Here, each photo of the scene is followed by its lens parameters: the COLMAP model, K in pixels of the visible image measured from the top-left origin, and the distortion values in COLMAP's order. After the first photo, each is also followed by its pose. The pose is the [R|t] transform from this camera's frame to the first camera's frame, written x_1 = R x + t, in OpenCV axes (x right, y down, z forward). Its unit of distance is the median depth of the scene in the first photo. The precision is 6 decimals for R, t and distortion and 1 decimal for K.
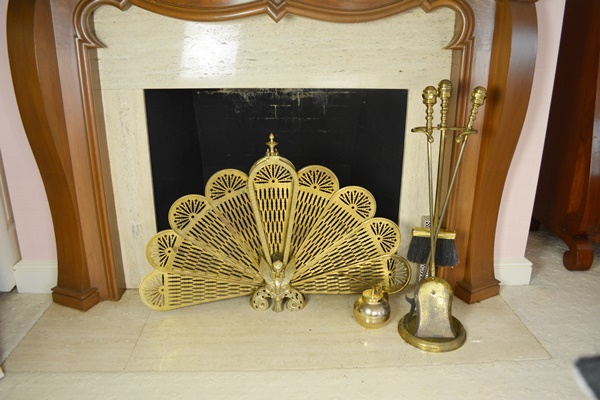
lens RADIAL K [[491.5, 0, 300.0], [0, 491.5, 200.0], [0, 0, 1]] dist [-0.007218, -0.000920]
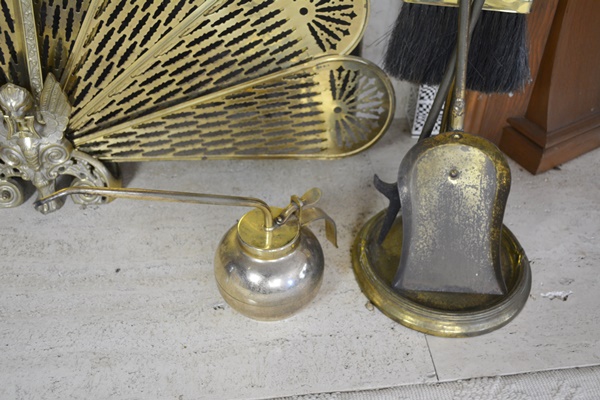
lens RADIAL K [[624.4, 0, 300.0], [0, 624.4, 200.0], [0, 0, 1]] dist [-0.052823, 0.003427]
pose [[0.998152, -0.032601, 0.051279, 0.130387], [0.009544, 0.917527, 0.397559, 0.028457], [-0.060011, -0.396335, 0.916143, 0.555756]]
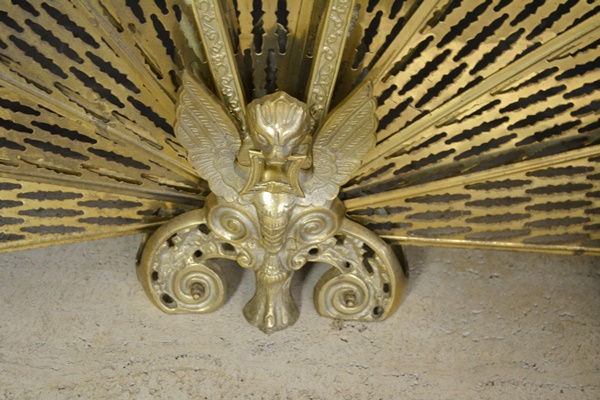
lens RADIAL K [[1013.5, 0, 300.0], [0, 1013.5, 200.0], [0, 0, 1]] dist [0.009613, -0.053731]
pose [[0.998577, 0.050340, -0.017612, -0.028679], [-0.040599, 0.931666, 0.361041, 0.027162], [0.034583, -0.359812, 0.932384, 0.639542]]
